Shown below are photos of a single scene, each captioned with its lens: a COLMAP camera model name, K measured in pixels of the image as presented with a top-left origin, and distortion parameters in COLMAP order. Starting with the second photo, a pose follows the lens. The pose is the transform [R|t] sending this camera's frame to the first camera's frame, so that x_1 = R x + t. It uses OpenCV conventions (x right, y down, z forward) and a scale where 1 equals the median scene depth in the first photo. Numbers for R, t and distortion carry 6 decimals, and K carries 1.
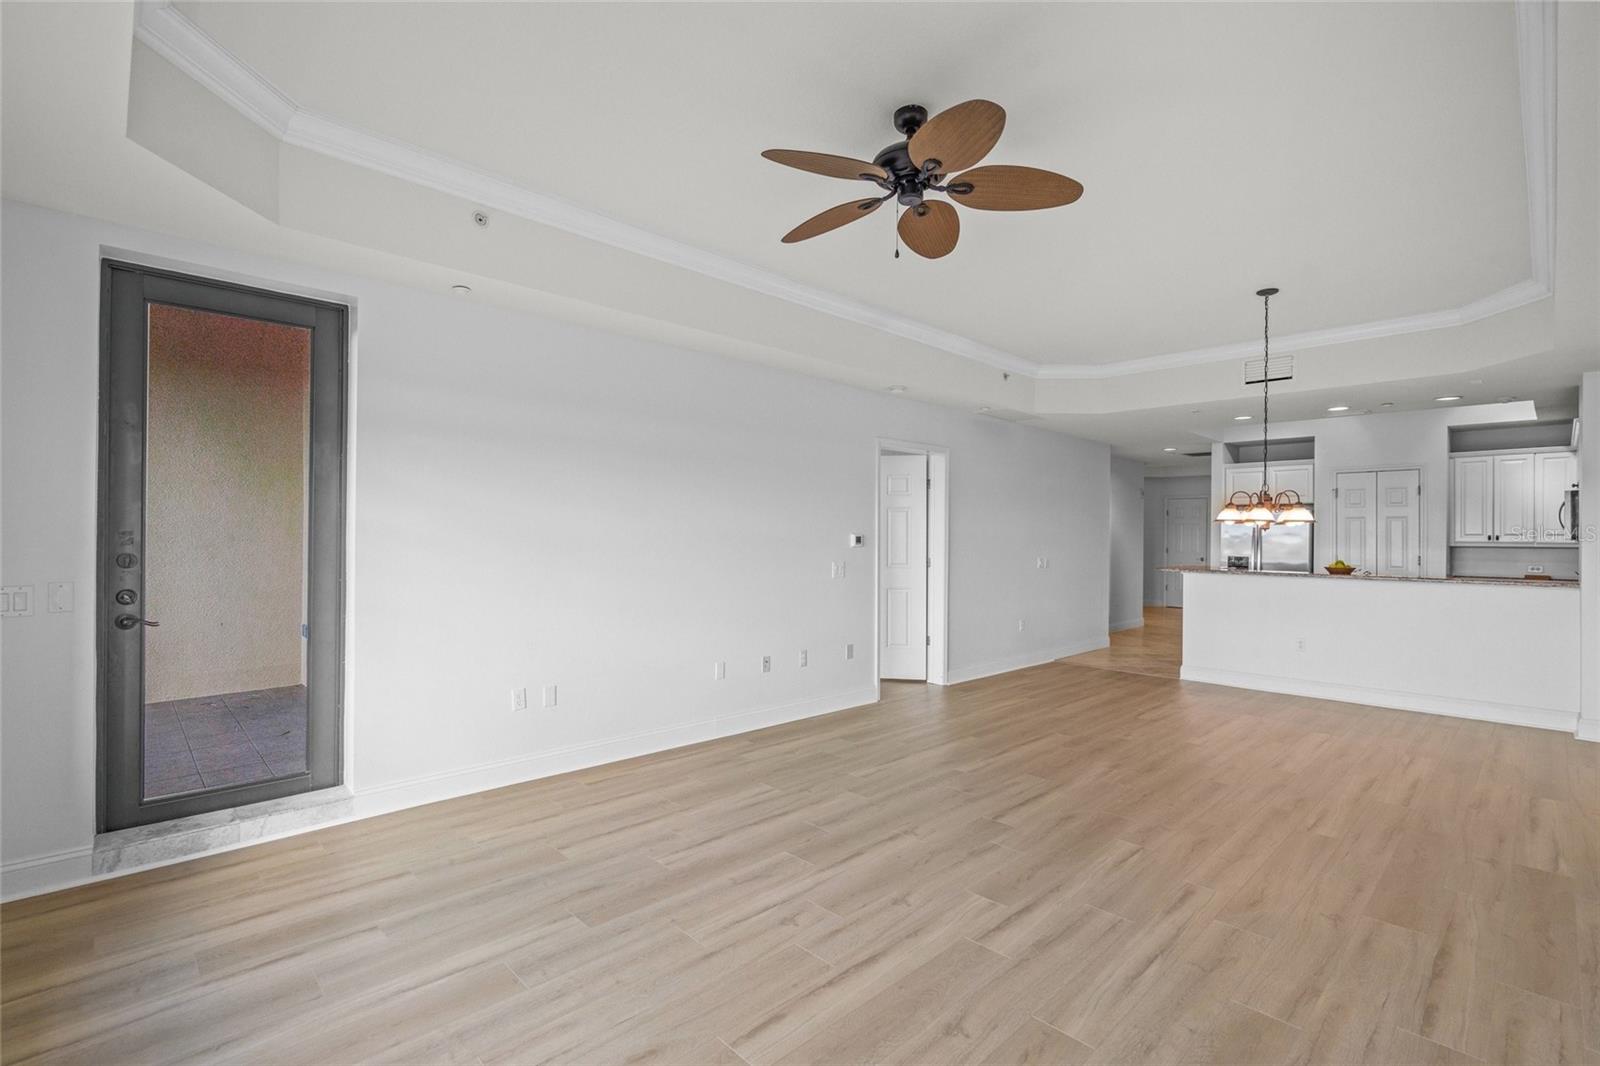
lens RADIAL K [[743.1, 0, 807.1], [0, 743.1, 525.4], [0, 0, 1]] dist [0.013772, -0.001105]
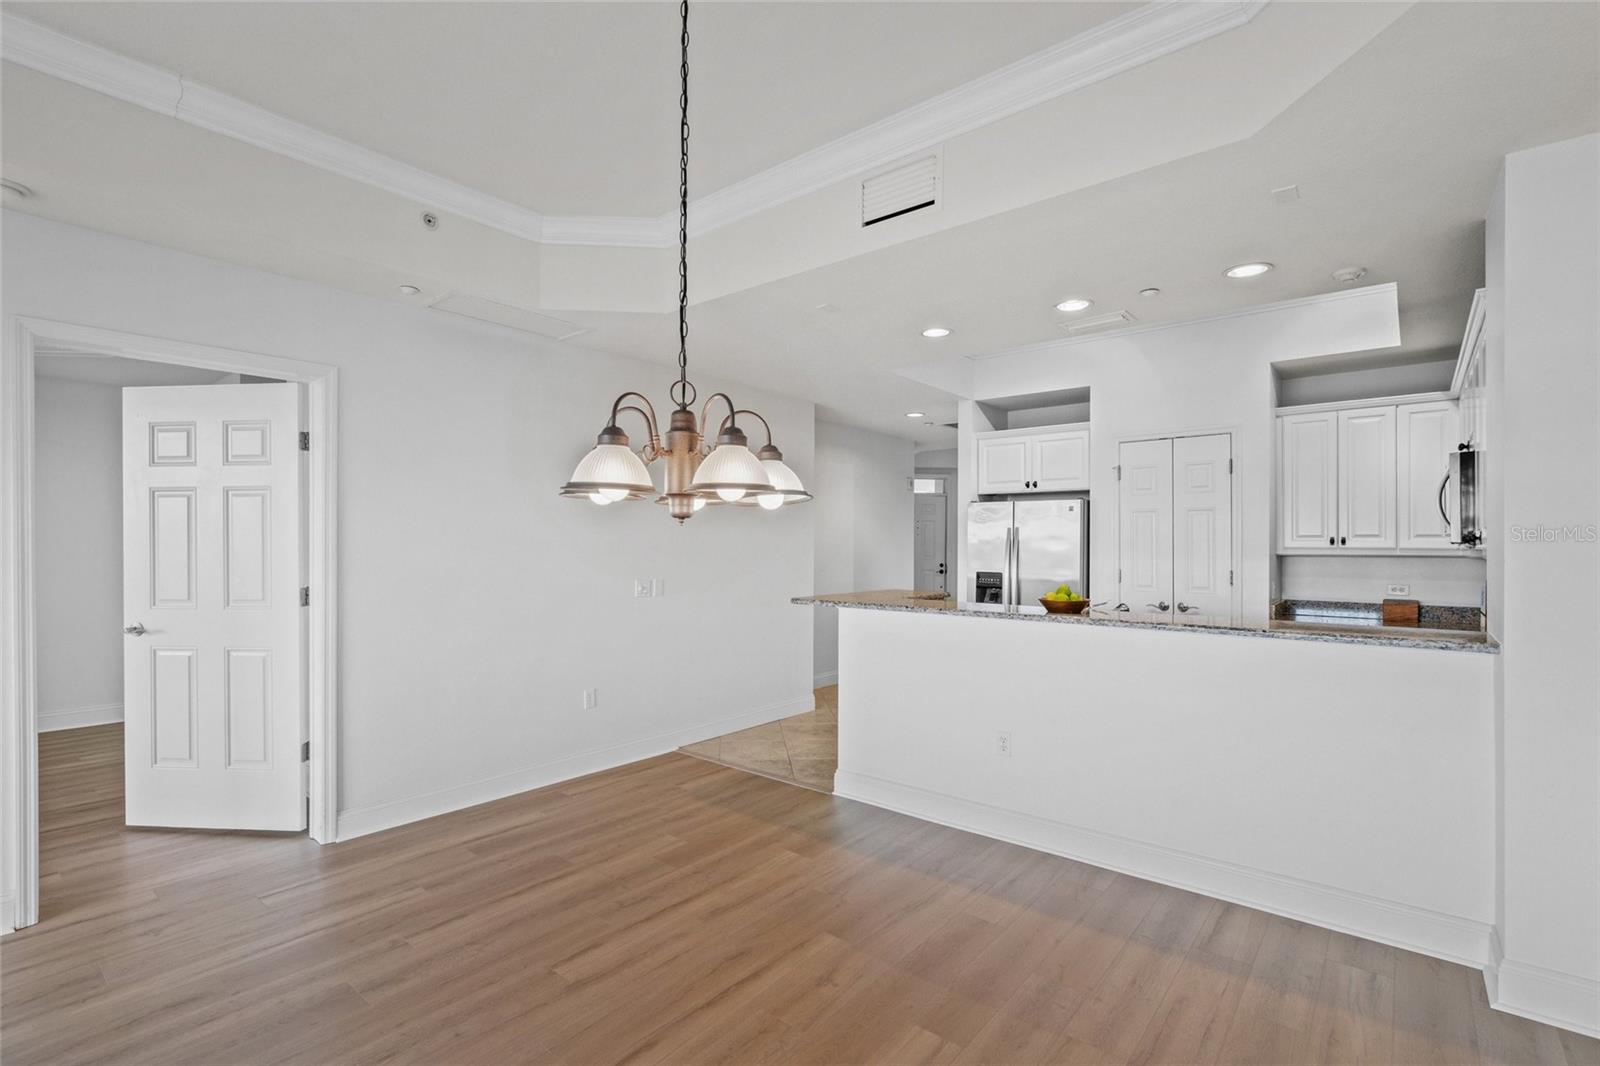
lens RADIAL K [[730.3, 0, 800.0], [0, 730.3, 533.0], [0, 0, 1]] dist [-0.002871, 0.000602]
pose [[0.995644, -0.005357, 0.093077, 0.406879], [0.004925, 0.999976, 0.004871, 0.004566], [-0.093101, -0.004391, 0.995647, 0.432183]]
